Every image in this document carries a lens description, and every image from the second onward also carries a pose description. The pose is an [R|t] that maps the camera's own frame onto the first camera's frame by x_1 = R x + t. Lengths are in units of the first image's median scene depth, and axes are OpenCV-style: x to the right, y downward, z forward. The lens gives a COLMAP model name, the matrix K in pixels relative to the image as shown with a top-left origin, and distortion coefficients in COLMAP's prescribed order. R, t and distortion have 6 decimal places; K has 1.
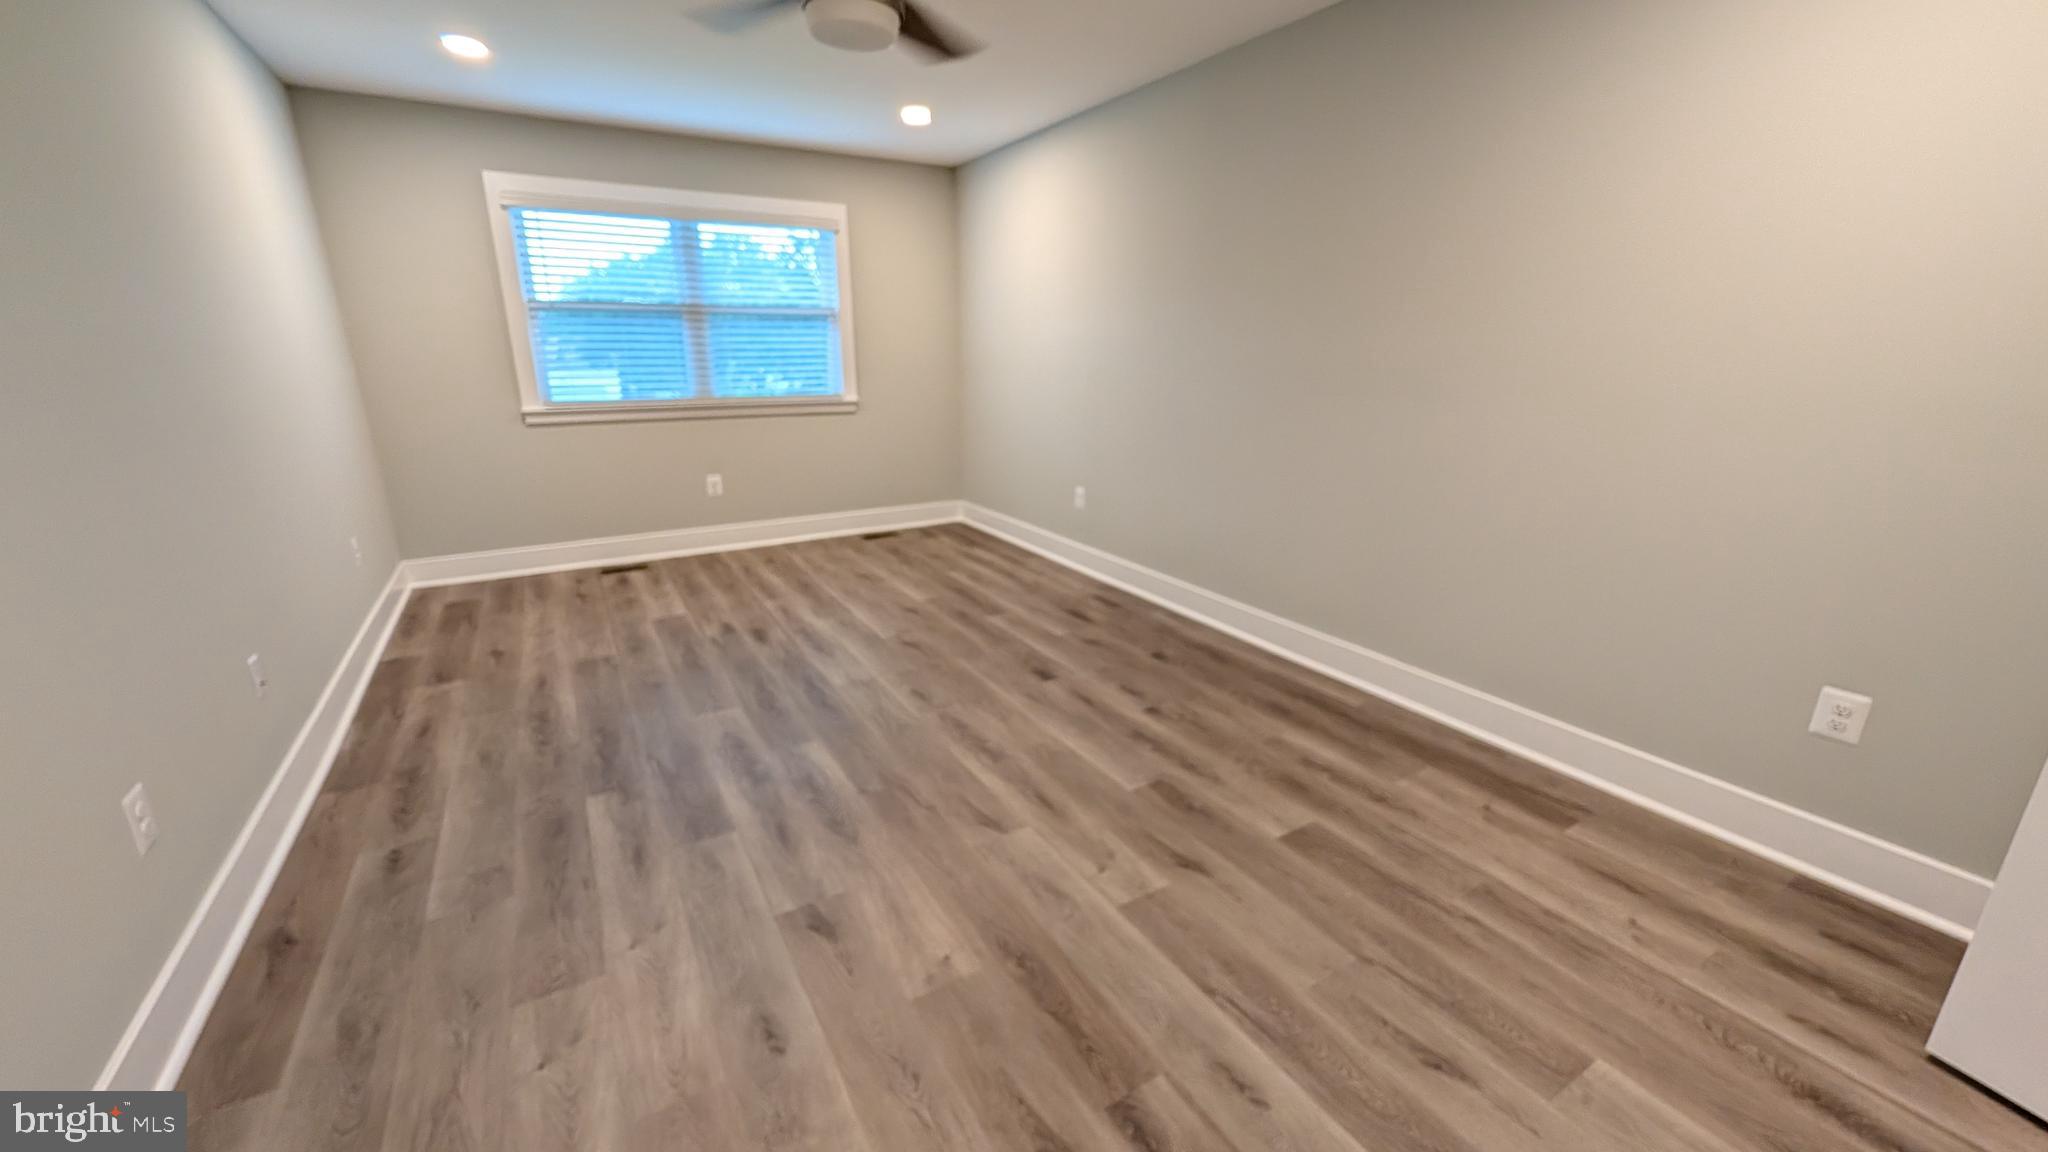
lens RADIAL K [[785.6, 0, 1022.6], [0, 785.6, 582.9], [0, 0, 1]] dist [0.000513, 0.000153]
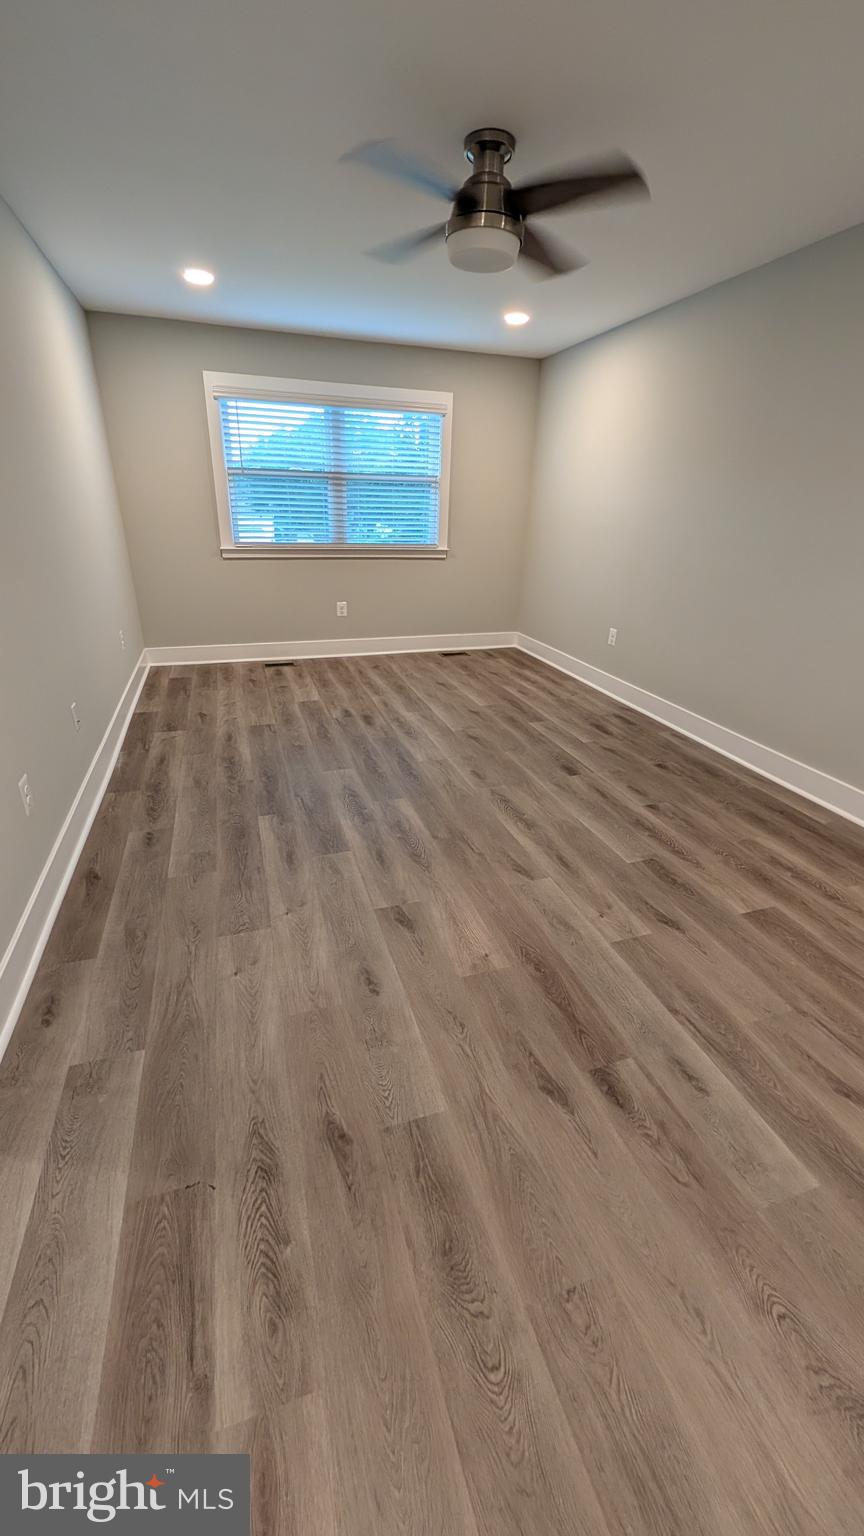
lens RADIAL K [[589.2, 0, 427.0], [0, 589.2, 765.2], [0, 0, 1]] dist [0.000513, 0.000153]
pose [[0.974730, 0.112569, -0.192949, -0.023278], [-0.087498, 0.987127, 0.133885, -0.006687], [0.205537, -0.113619, 0.972032, -0.035083]]
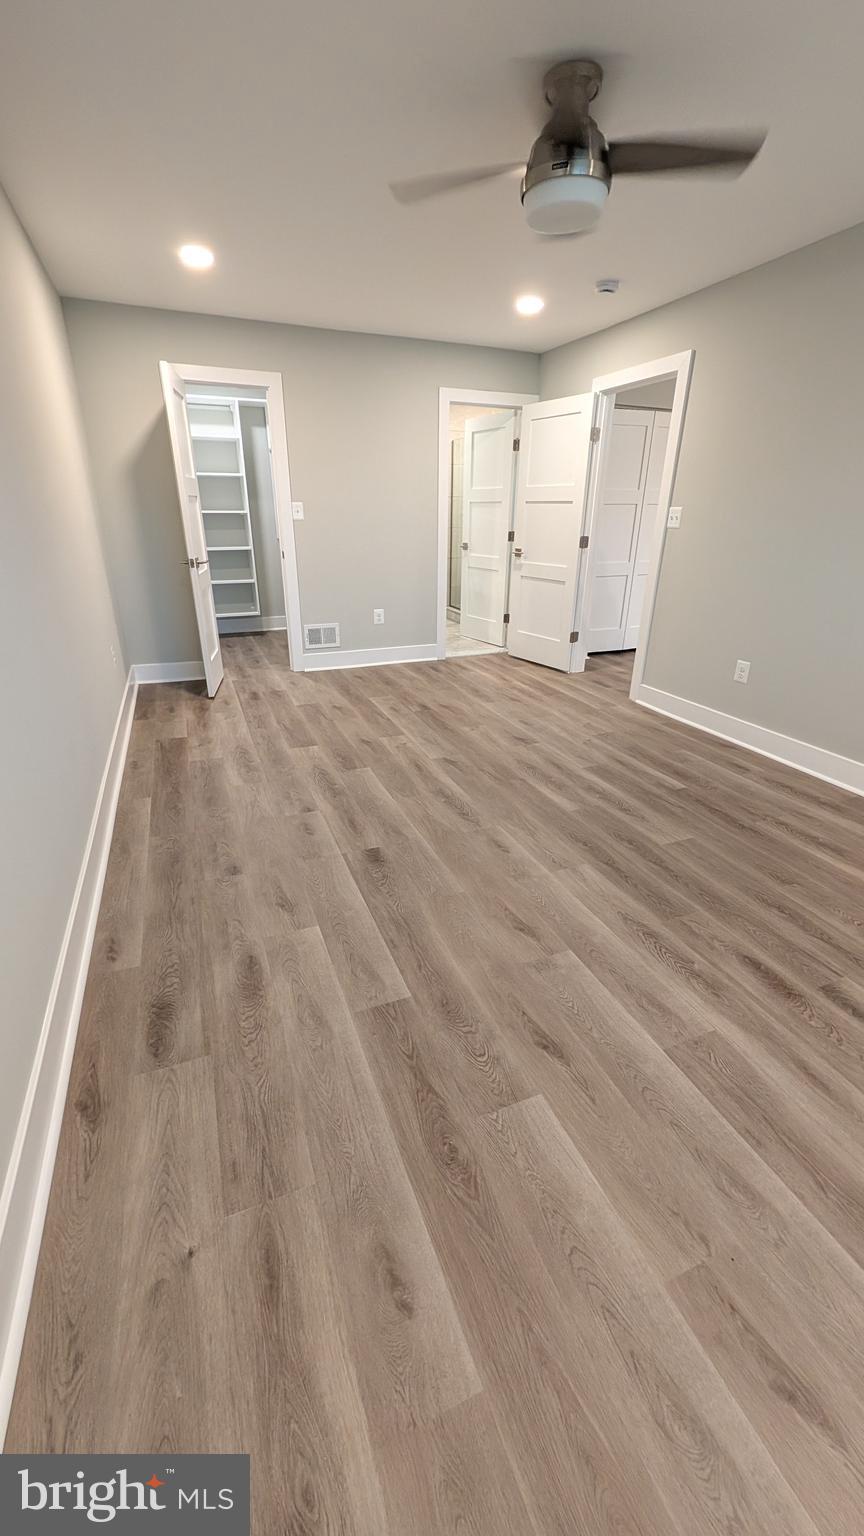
lens RADIAL K [[589.2, 0, 427.0], [0, 589.2, 765.2], [0, 0, 1]] dist [0.000513, 0.000153]
pose [[-0.987965, -0.068821, 0.138525, -0.169788], [0.037304, 0.763118, 0.645182, -0.570387], [-0.150113, 0.642585, -0.751366, 1.918595]]
